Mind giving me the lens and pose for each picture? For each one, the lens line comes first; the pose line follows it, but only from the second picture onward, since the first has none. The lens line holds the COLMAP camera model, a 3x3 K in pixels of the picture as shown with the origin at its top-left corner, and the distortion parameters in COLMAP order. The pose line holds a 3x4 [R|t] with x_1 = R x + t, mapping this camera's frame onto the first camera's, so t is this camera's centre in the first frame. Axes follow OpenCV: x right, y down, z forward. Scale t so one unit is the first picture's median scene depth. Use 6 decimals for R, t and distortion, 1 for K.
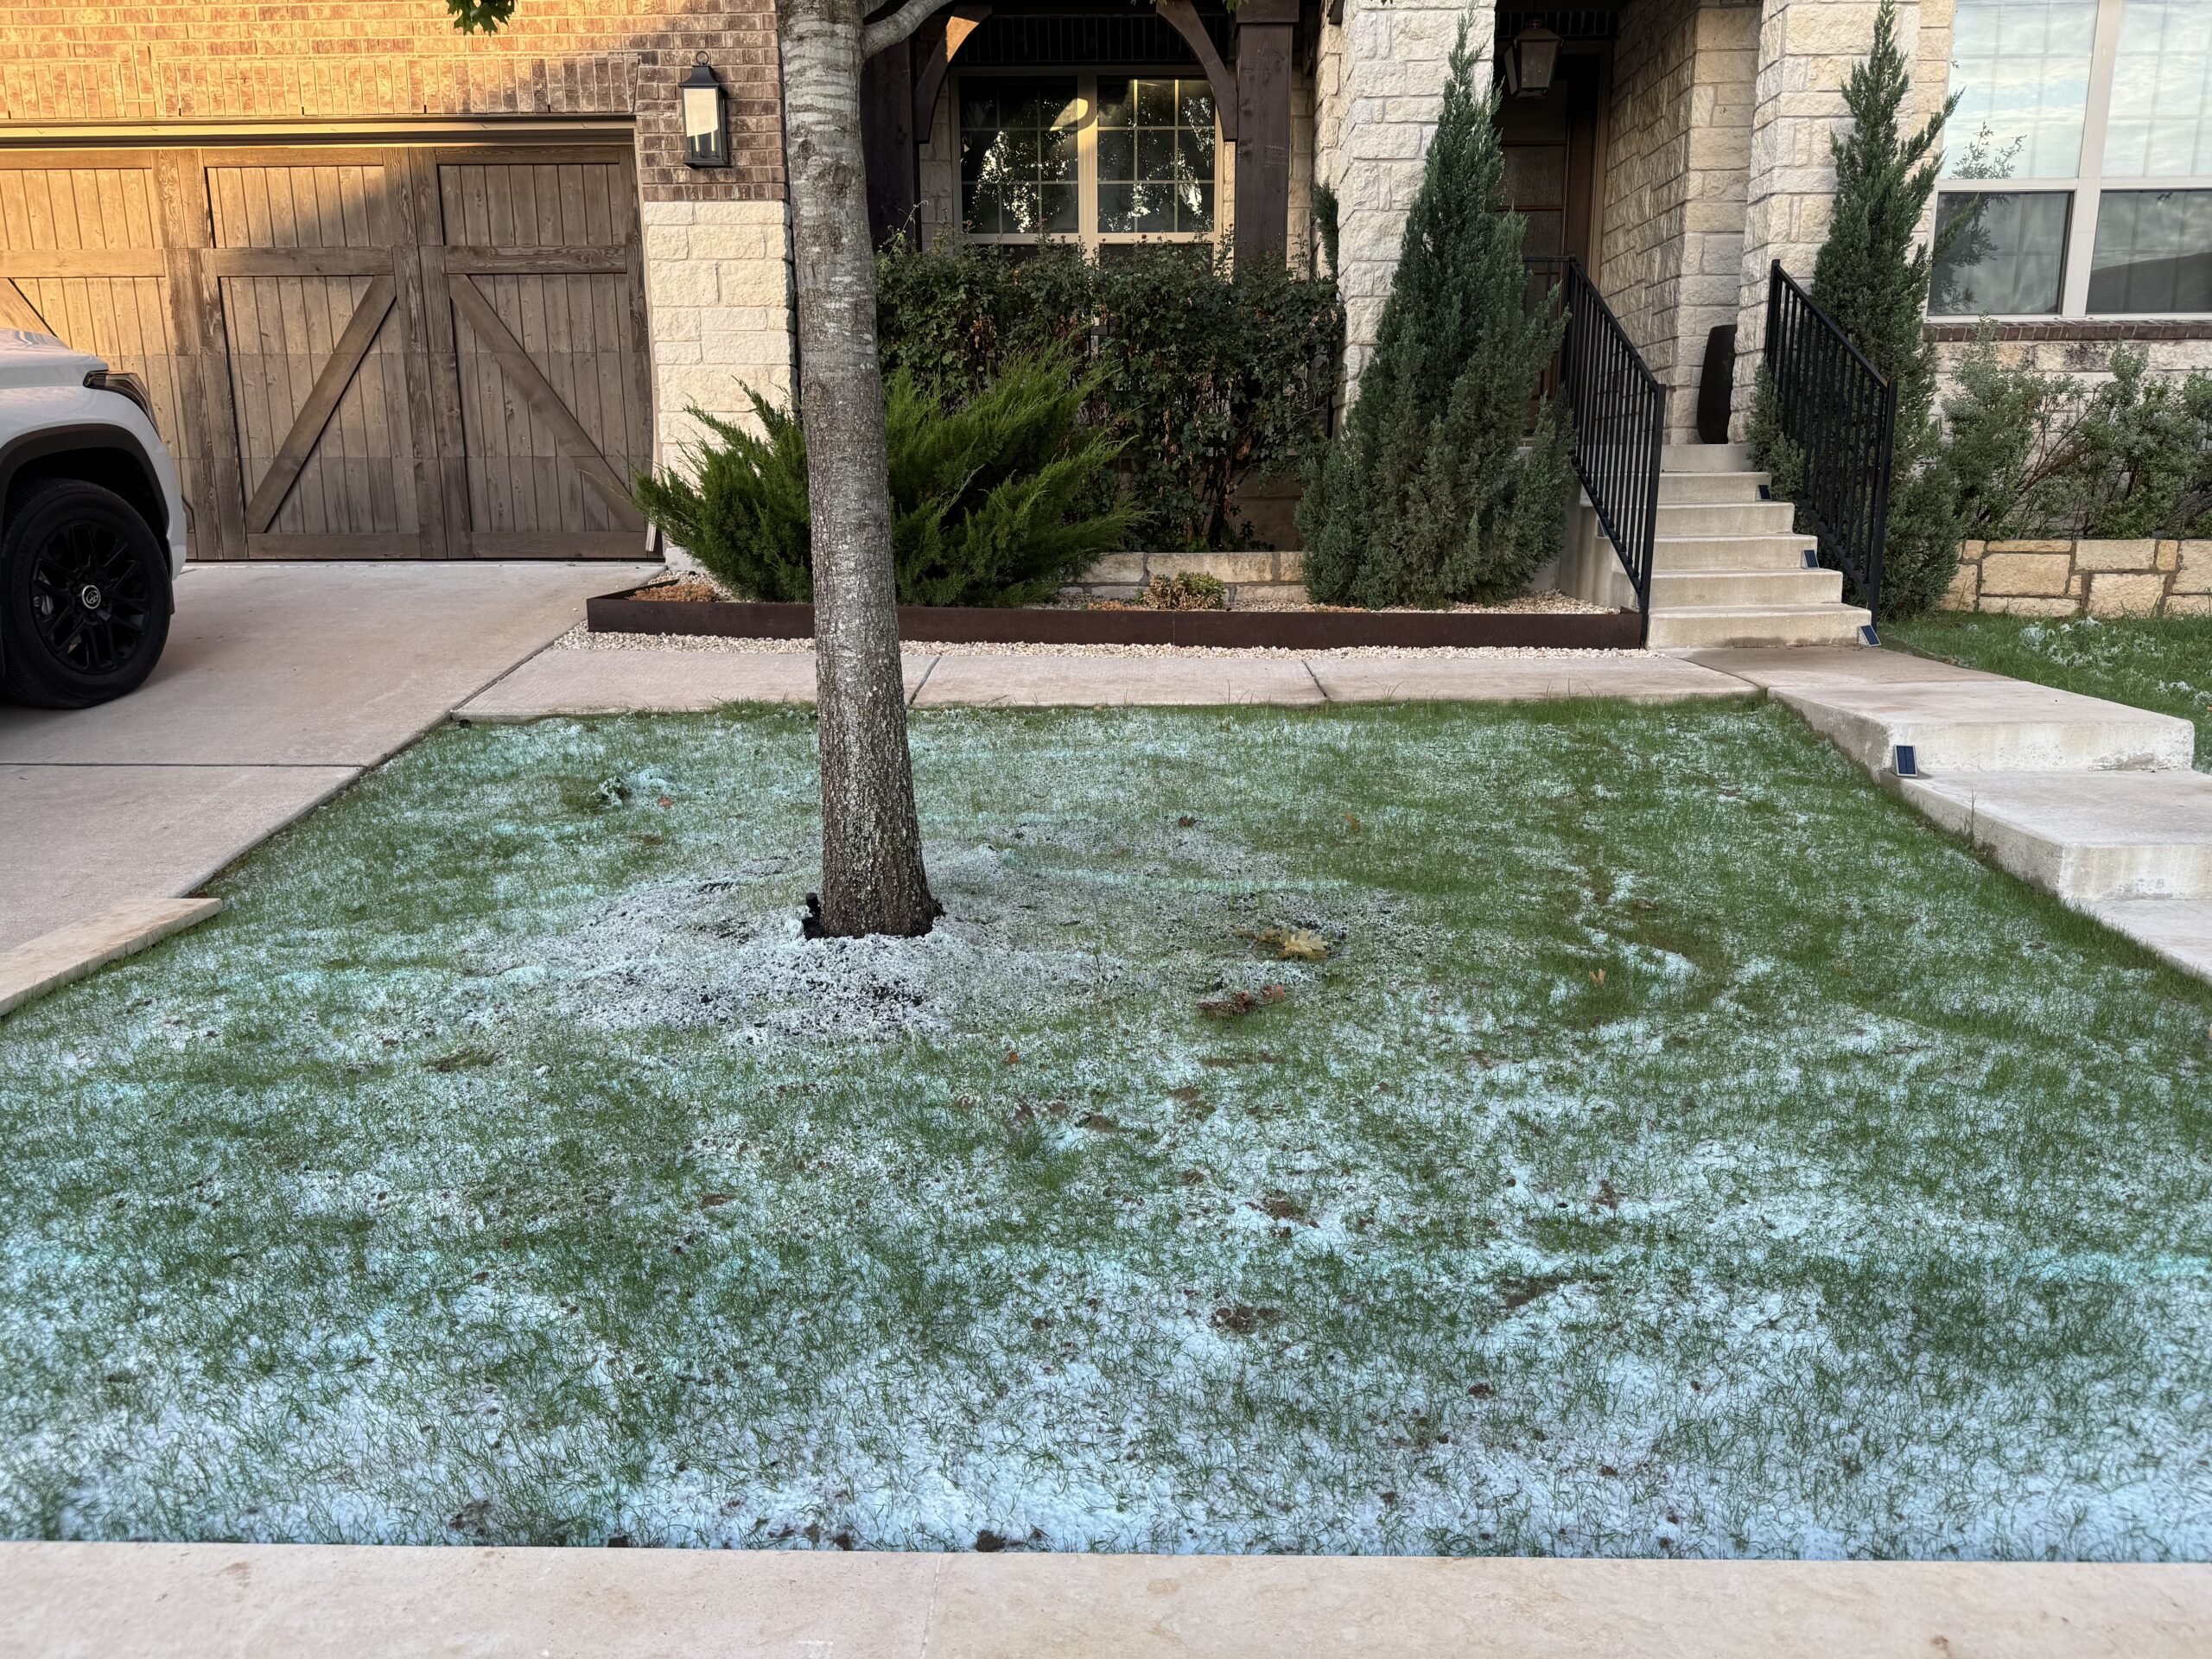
lens RADIAL K [[1630.5, 0, 1106.0], [0, 1630.5, 829.5], [0, 0, 1]] dist [0.072077, -0.087363]
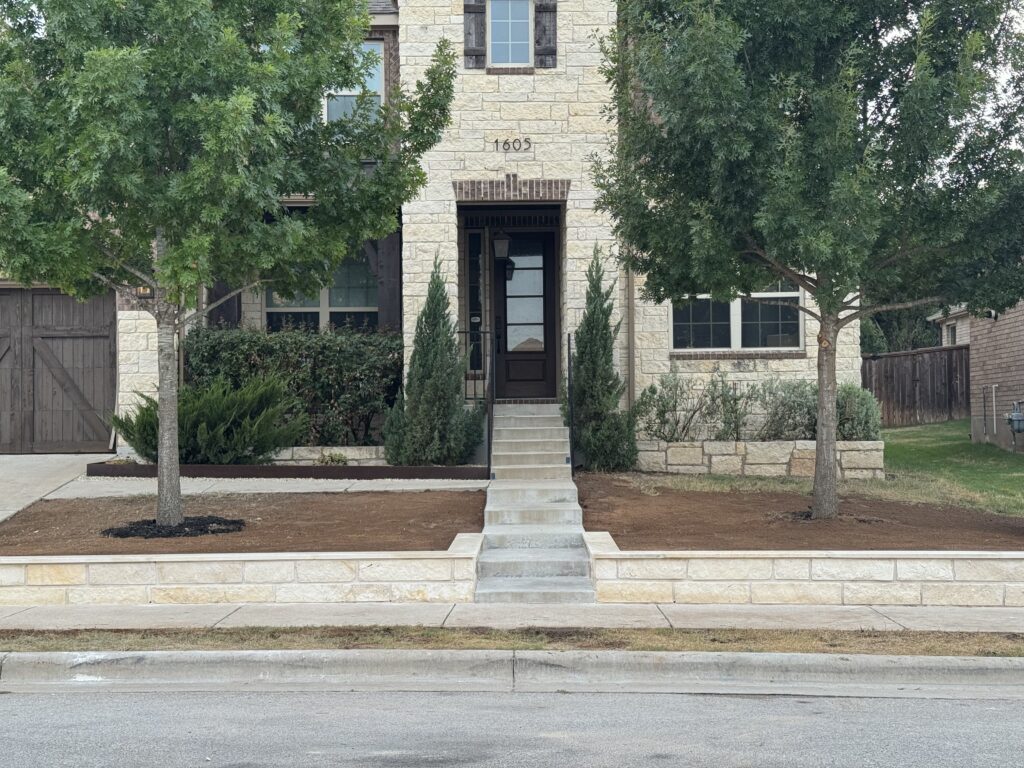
lens RADIAL K [[1406.6, 0, 512.0], [0, 1406.6, 384.0], [0, 0, 1]] dist [0.365861, -1.139804]
pose [[0.999858, -0.002908, 0.016577, 0.274331], [0.006645, 0.973151, -0.230073, 0.227367], [-0.015463, 0.230151, 0.973032, -1.080638]]
